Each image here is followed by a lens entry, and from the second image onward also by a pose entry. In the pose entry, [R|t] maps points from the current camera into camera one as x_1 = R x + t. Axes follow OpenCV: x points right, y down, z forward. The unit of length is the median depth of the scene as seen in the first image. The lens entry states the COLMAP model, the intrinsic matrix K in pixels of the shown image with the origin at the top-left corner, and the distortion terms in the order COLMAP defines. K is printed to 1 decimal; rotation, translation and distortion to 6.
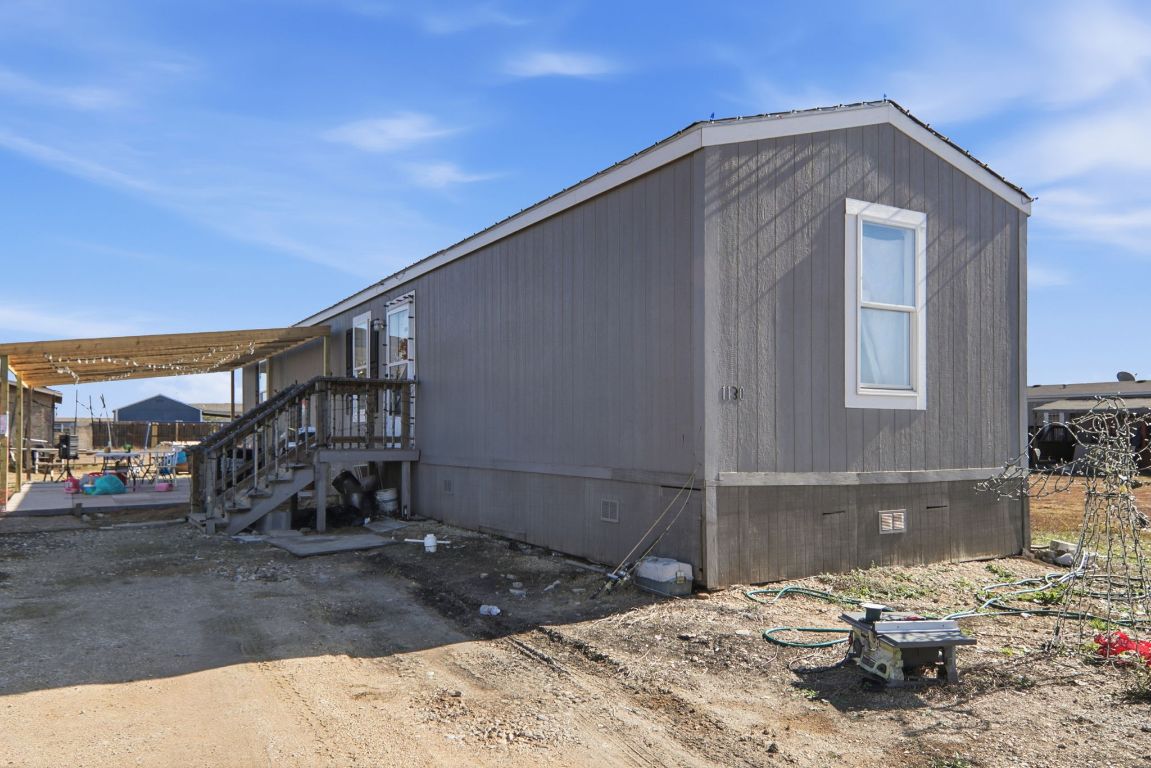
lens RADIAL K [[851.0, 0, 575.7], [0, 851.0, 414.5], [0, 0, 1]] dist [0.008099, 0.003205]
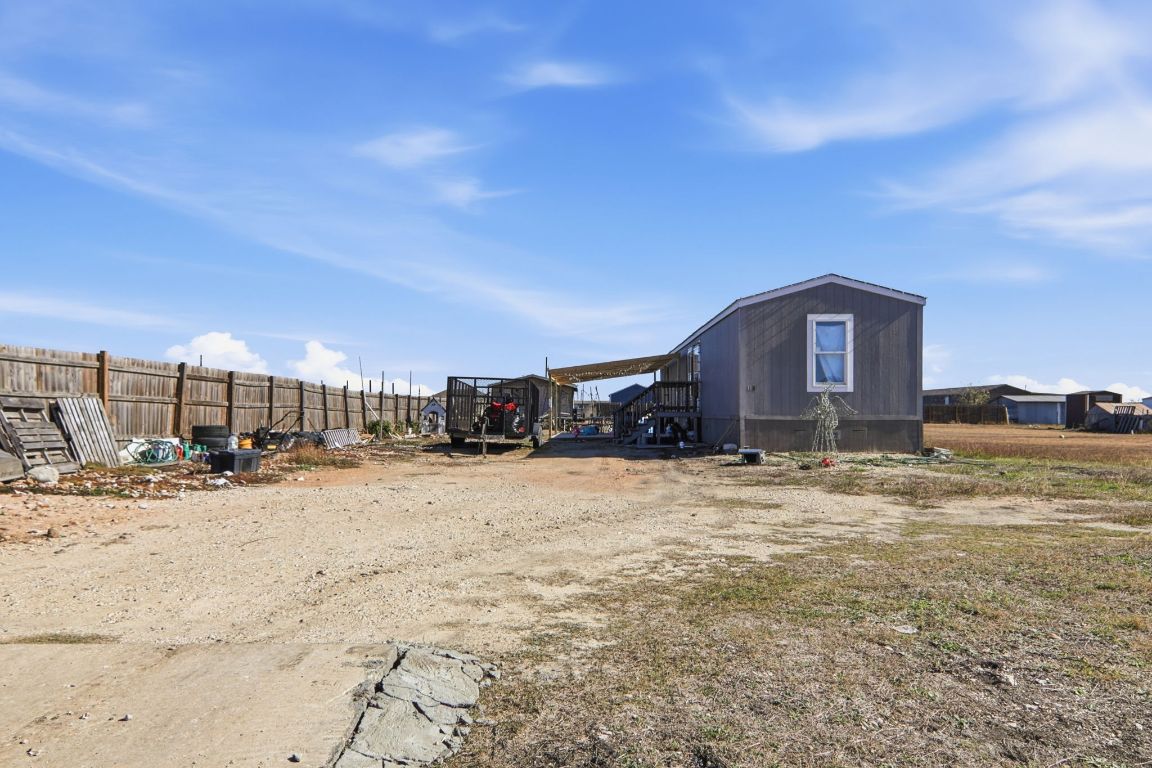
lens RADIAL K [[851.8, 0, 576.2], [0, 851.8, 414.5], [0, 0, 1]] dist [0.008099, 0.003205]
pose [[0.849030, -0.004815, -0.528322, 1.026354], [0.017172, 0.999682, 0.018485, 0.000738], [0.528065, -0.024767, 0.848843, -1.546710]]
